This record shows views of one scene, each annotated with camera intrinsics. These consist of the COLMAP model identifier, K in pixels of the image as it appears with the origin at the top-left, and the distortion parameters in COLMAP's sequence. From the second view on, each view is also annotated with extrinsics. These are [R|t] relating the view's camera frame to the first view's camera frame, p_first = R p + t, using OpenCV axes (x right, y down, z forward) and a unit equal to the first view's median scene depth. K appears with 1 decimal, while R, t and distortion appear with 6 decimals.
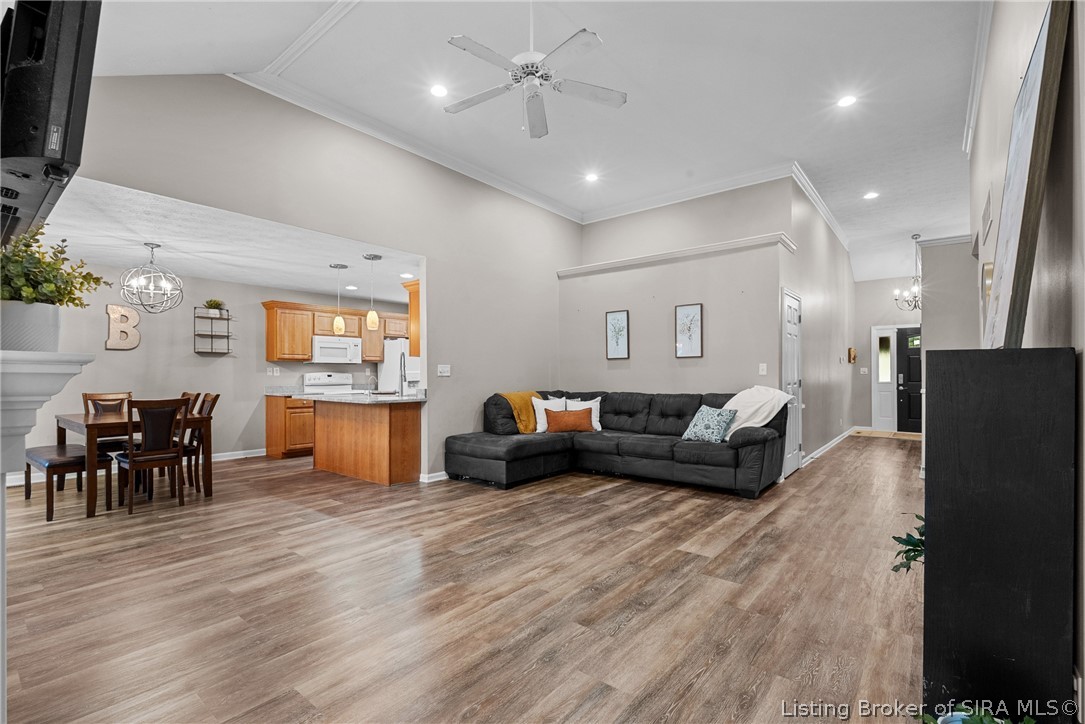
lens RADIAL K [[478.3, 0, 540.0], [0, 478.3, 370.4], [0, 0, 1]] dist [-0.003643, -0.000786]
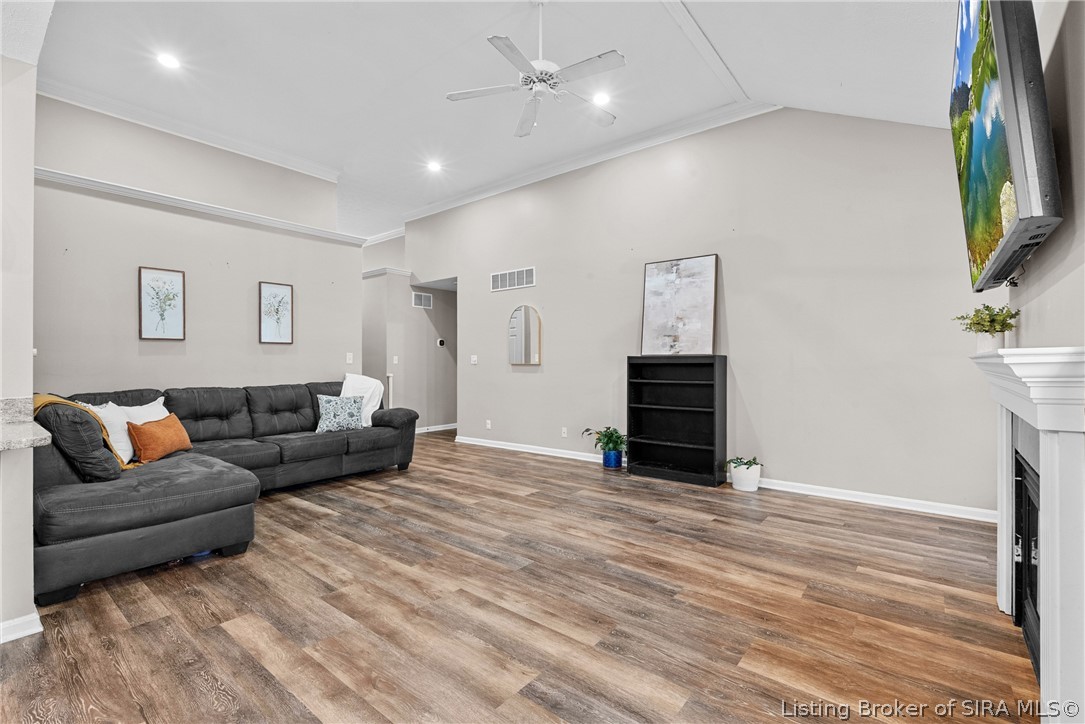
lens RADIAL K [[478.3, 0, 531.8], [0, 478.3, 362.7], [0, 0, 1]] dist [-0.003643, -0.000786]
pose [[0.019094, 0.003560, 0.999811, -0.845606], [-0.009594, 0.999948, -0.003378, 0.010234], [-0.999772, -0.009527, 0.019127, 0.785610]]
